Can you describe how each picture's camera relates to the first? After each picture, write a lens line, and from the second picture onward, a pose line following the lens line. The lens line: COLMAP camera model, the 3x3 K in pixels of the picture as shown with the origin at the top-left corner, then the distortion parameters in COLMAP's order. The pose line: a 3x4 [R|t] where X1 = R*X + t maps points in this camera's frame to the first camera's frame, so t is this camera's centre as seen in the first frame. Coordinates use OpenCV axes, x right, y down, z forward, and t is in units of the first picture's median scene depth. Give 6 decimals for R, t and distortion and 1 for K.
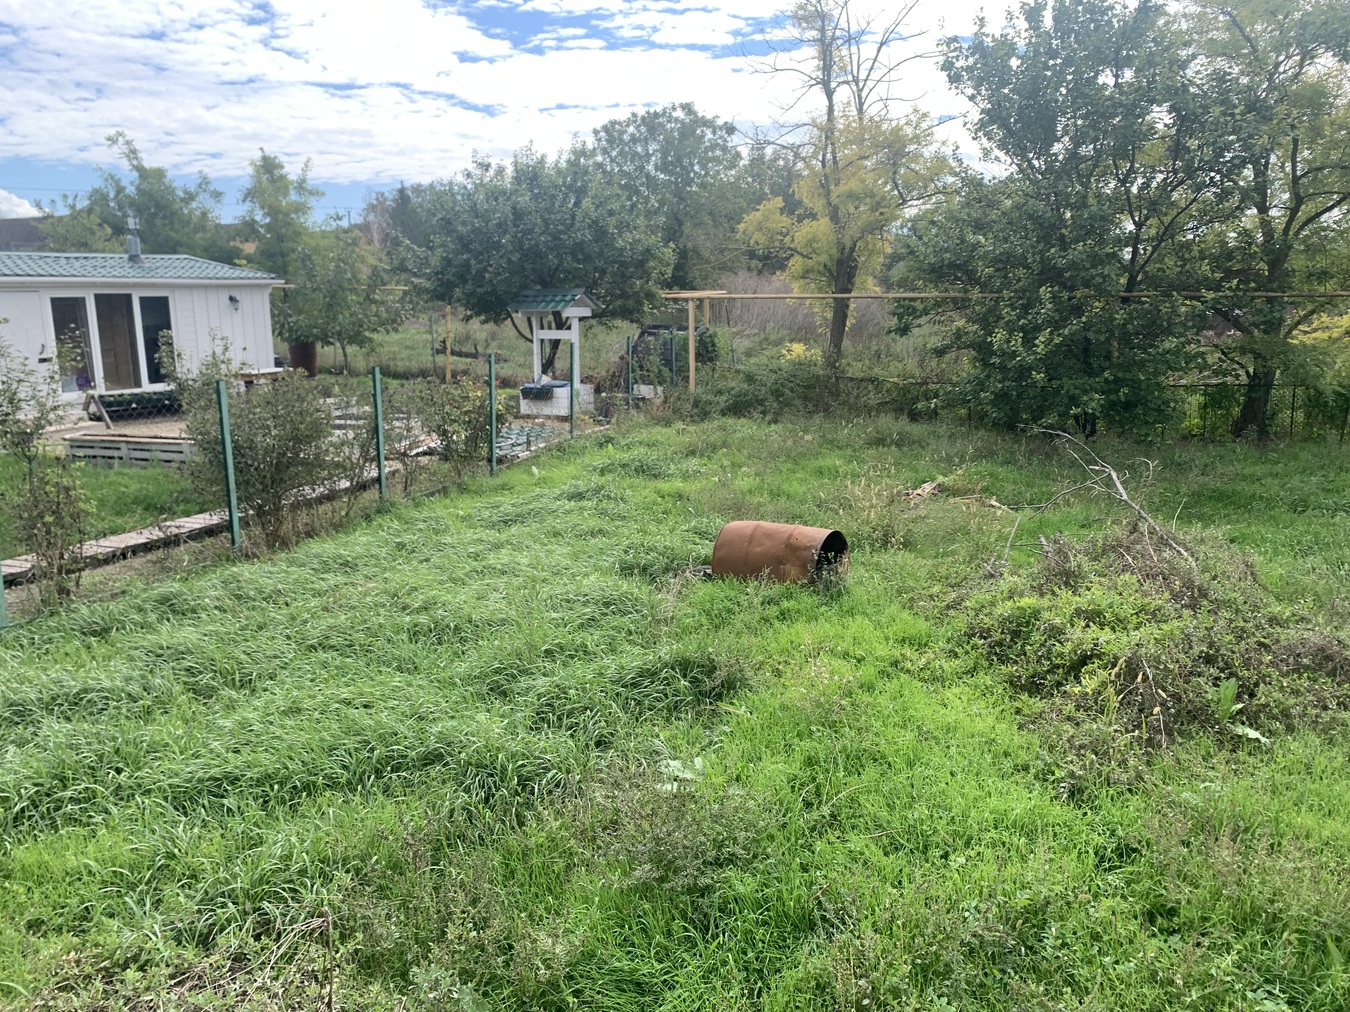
lens RADIAL K [[1031.9, 0, 665.2], [0, 1031.9, 505.4], [0, 0, 1]] dist [0.044528, -0.046821]
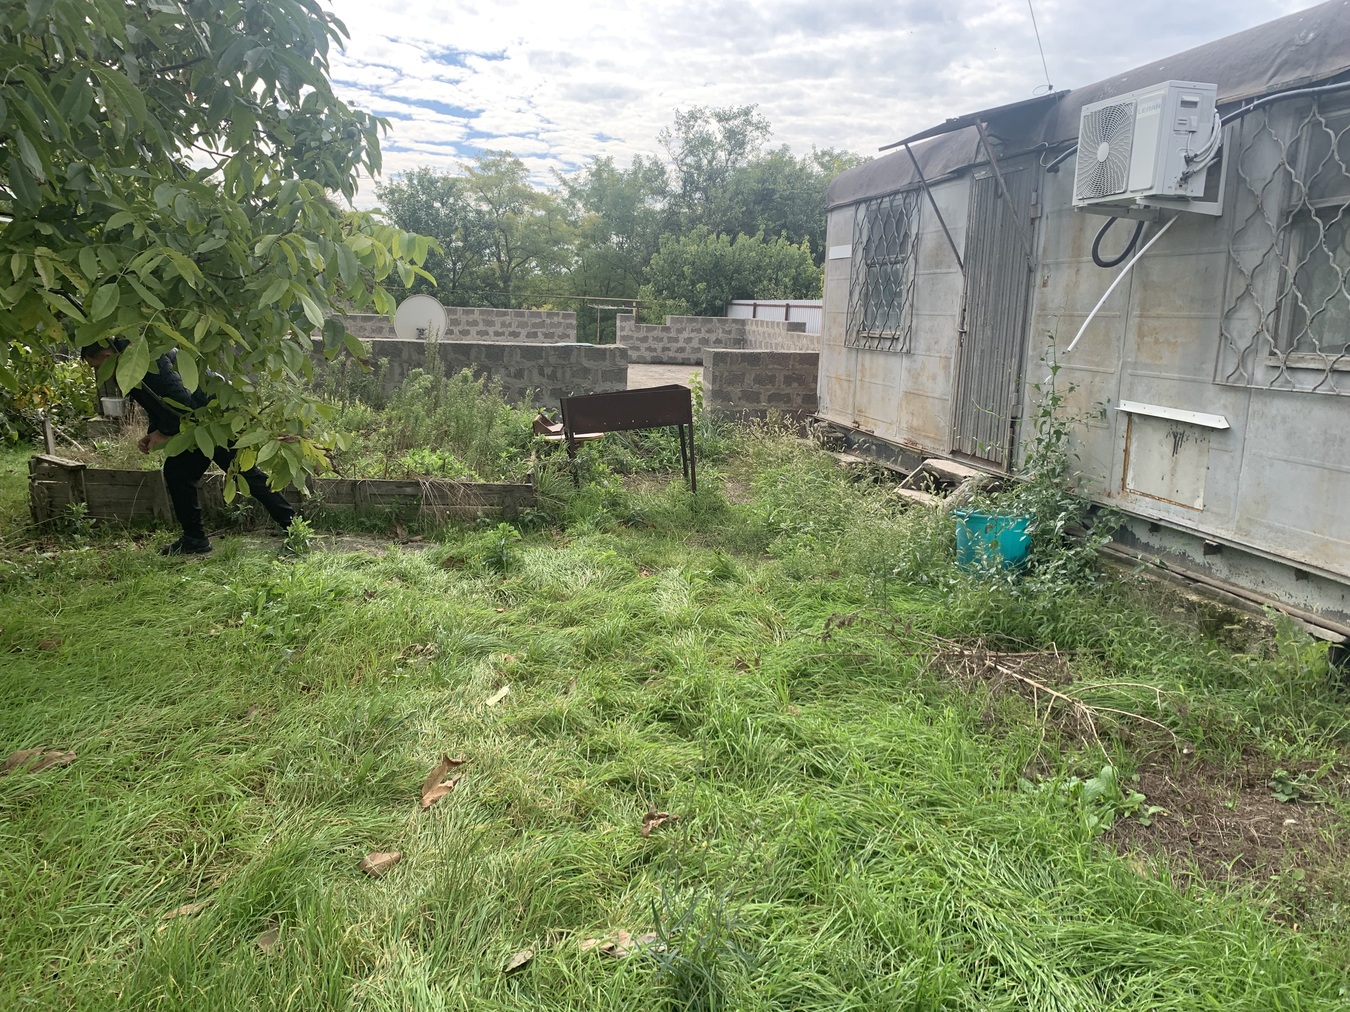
lens RADIAL K [[1031.9, 0, 700.6], [0, 1031.9, 522.1], [0, 0, 1]] dist [0.044528, -0.046821]
pose [[0.805589, -0.080523, 0.586977, -0.611988], [0.069034, 0.996730, 0.041988, 0.301404], [-0.588439, 0.006696, 0.808514, -1.428249]]
